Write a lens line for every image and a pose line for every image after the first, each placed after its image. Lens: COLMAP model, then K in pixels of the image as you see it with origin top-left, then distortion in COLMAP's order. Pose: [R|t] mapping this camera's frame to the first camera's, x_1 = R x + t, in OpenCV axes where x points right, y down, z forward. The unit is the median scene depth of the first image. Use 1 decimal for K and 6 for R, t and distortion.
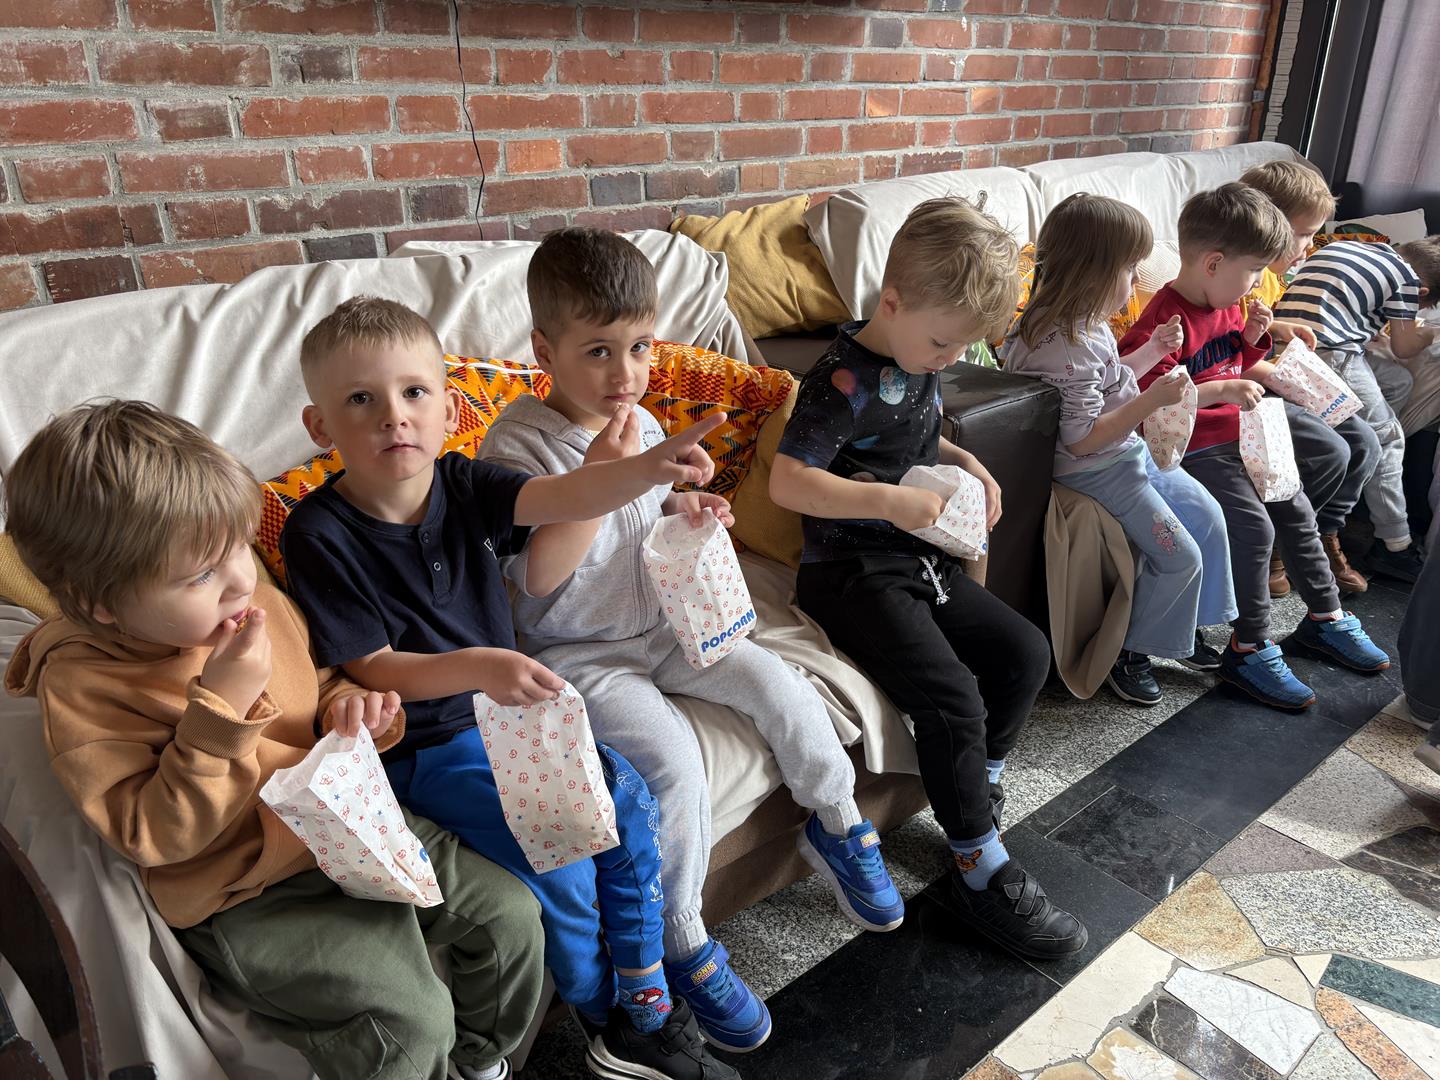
lens RADIAL K [[1075.9, 0, 720.0], [0, 1075.9, 540.0], [0, 0, 1]] dist [0.035795, -0.037283]
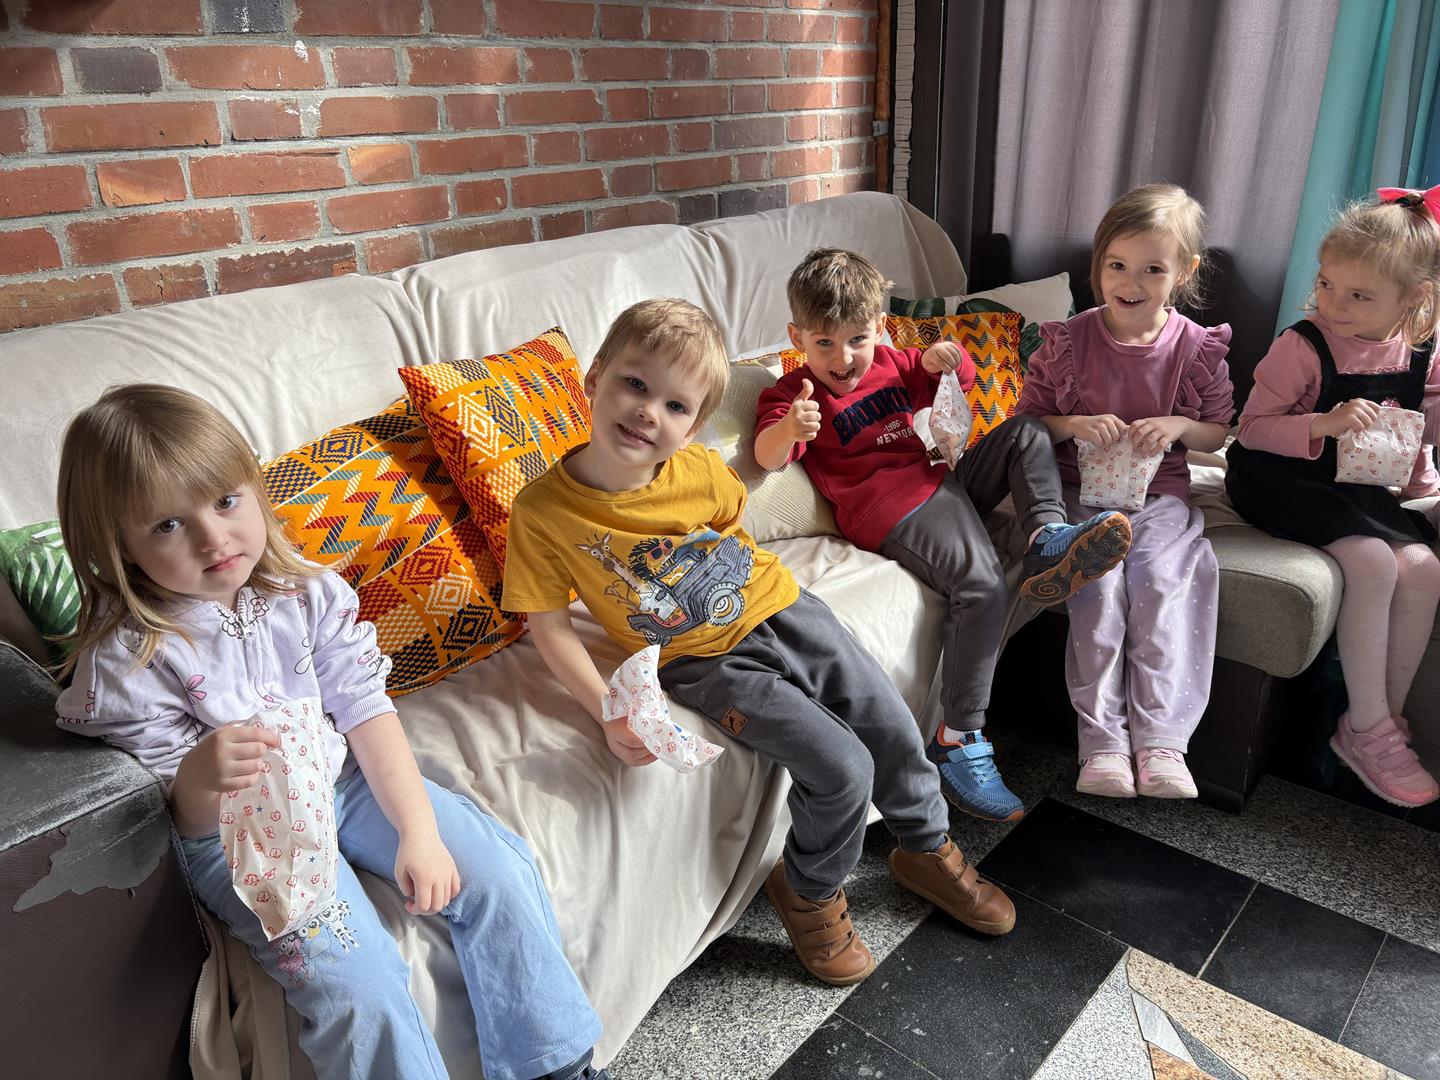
lens RADIAL K [[1136.2, 0, 758.1], [0, 1136.2, 512.2], [0, 0, 1]] dist [0.011122, 0.012683]
pose [[0.985595, -0.089714, 0.143367, 0.377058], [0.096920, 0.994316, -0.044078, -0.154915], [-0.138598, 0.057338, 0.988688, 0.320943]]
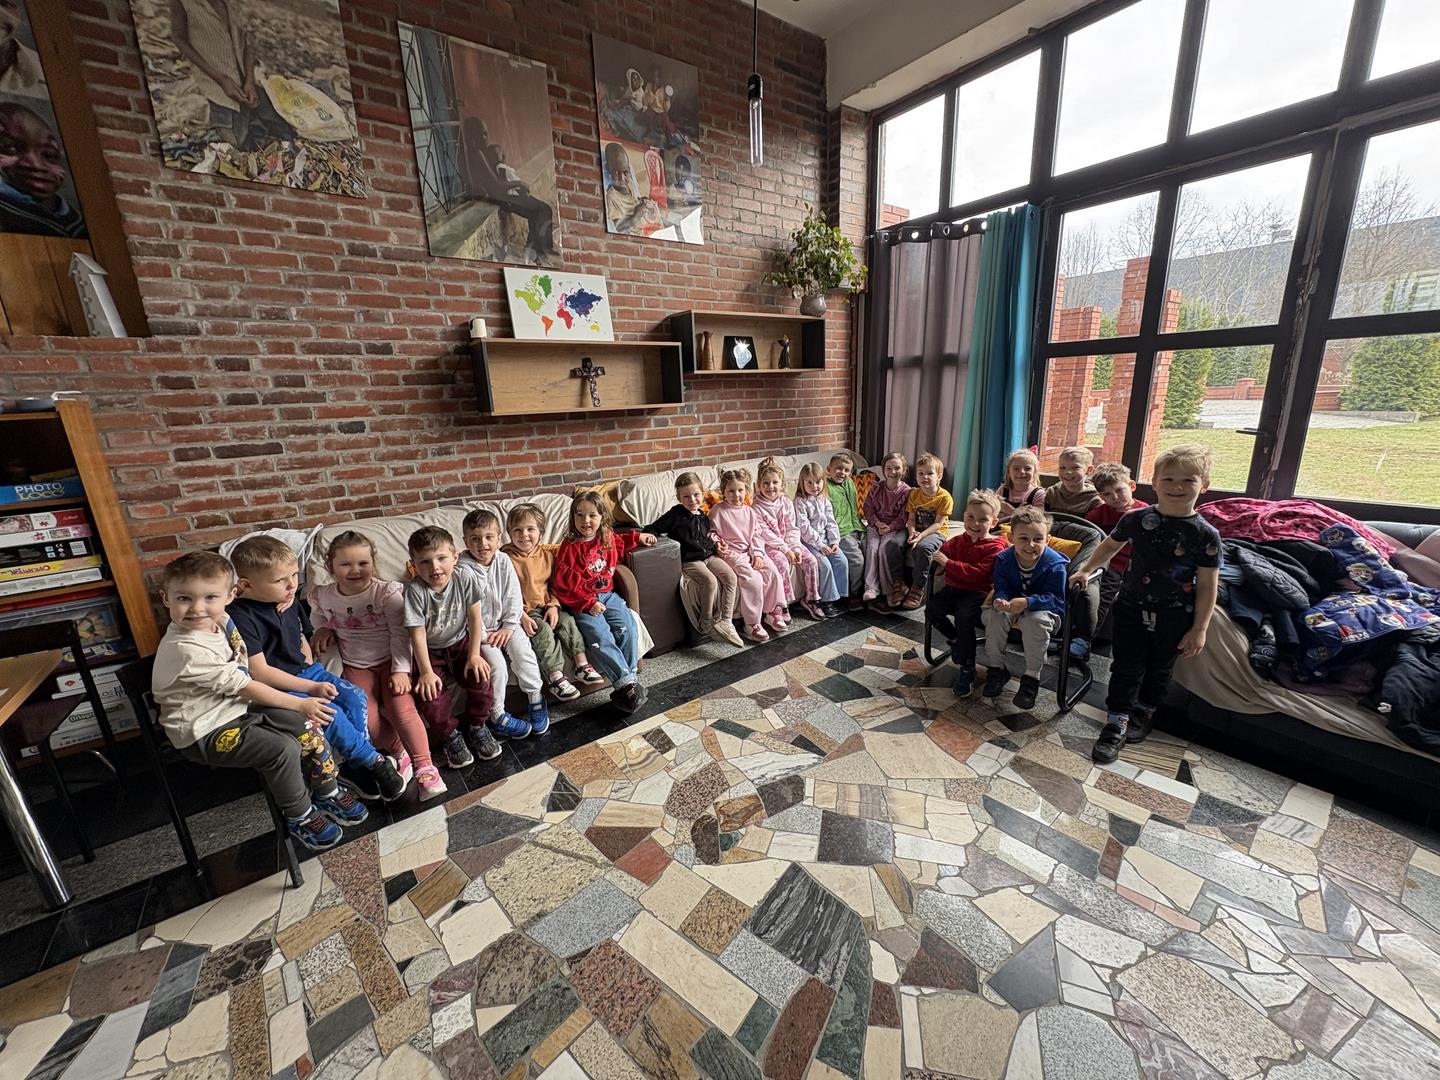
lens RADIAL K [[571.7, 0, 720.0], [0, 571.7, 540.0], [0, 0, 1]] dist [0.000882, -0.000200]
pose [[0.996338, -0.018373, -0.083504, 0.413568], [0.005025, 0.987533, -0.157330, 0.075253], [0.085353, 0.156334, 0.984009, -0.411610]]
